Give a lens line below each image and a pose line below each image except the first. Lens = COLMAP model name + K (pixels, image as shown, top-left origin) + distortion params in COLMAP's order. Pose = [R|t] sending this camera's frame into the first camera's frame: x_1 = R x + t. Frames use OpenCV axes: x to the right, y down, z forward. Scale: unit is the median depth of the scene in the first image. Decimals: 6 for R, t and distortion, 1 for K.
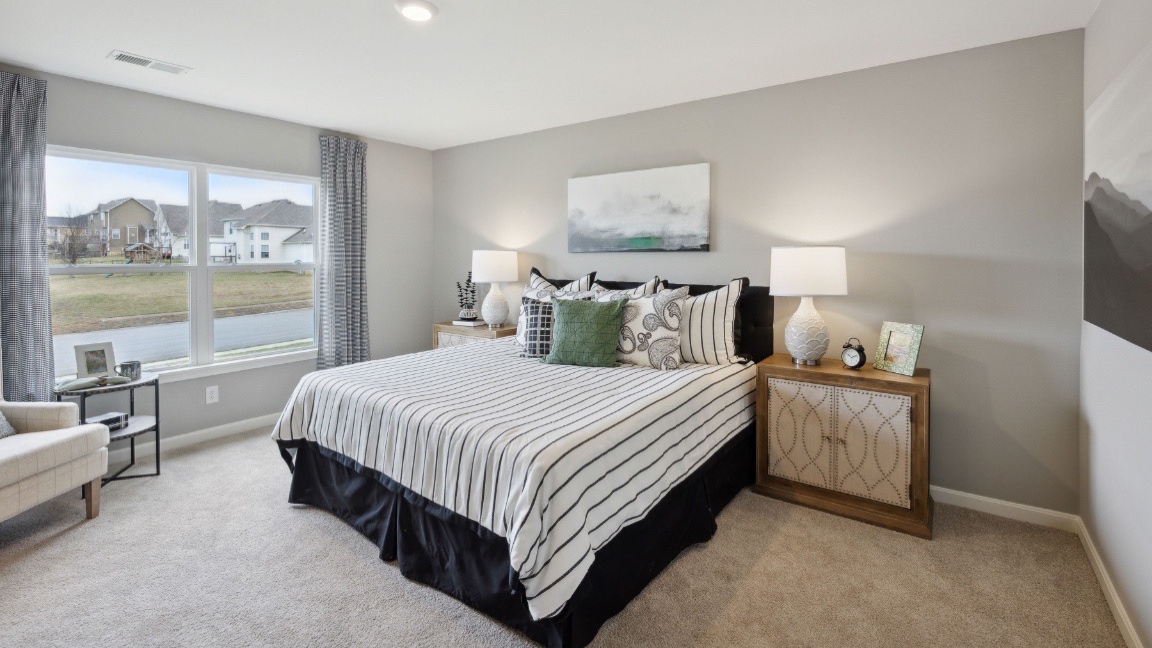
lens RADIAL K [[514.0, 0, 581.7], [0, 514.0, 255.5], [0, 0, 1]] dist [0.000406, 0.000167]
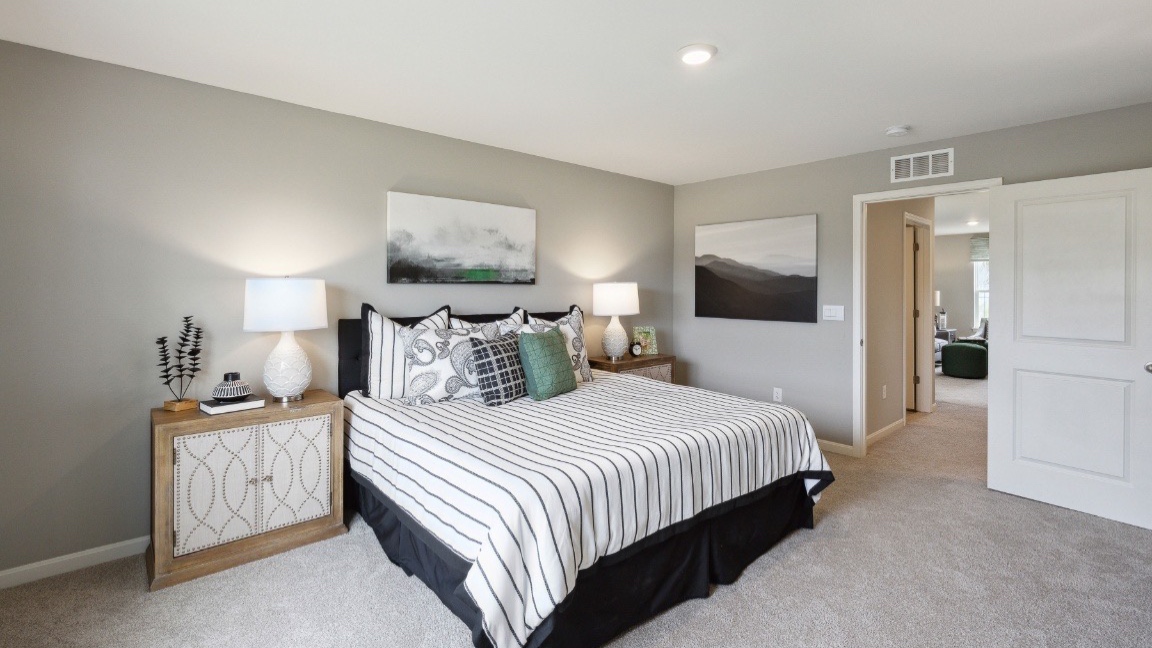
lens RADIAL K [[511.9, 0, 574.3], [0, 511.9, 289.4], [0, 0, 1]] dist [-0.000631, 0.000282]
pose [[0.218015, -0.001661, 0.975944, -0.853924], [-0.004322, 0.999987, 0.002667, -0.000090], [-0.975936, -0.004799, 0.218005, 0.631357]]
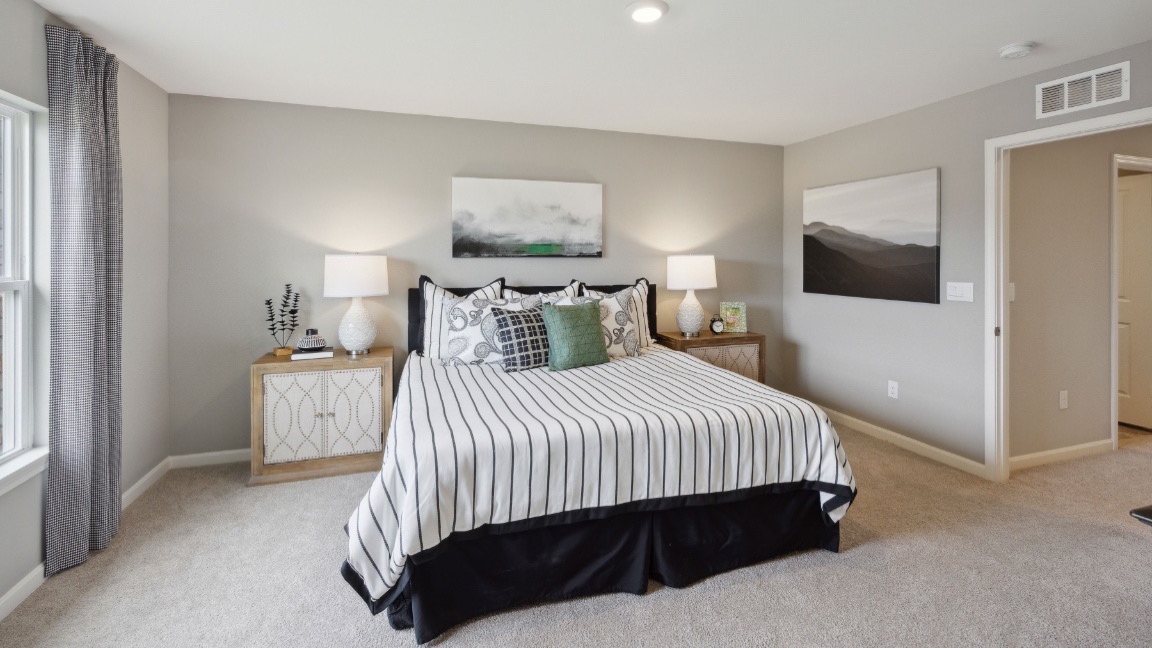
lens RADIAL K [[504.1, 0, 579.3], [0, 504.1, 261.8], [0, 0, 1]] dist [0.000765, -0.000373]
pose [[0.579508, -0.005535, 0.814948, -0.720874], [-0.000214, 0.999976, 0.006944, -0.005831], [-0.814967, -0.004199, 0.579493, 0.346659]]
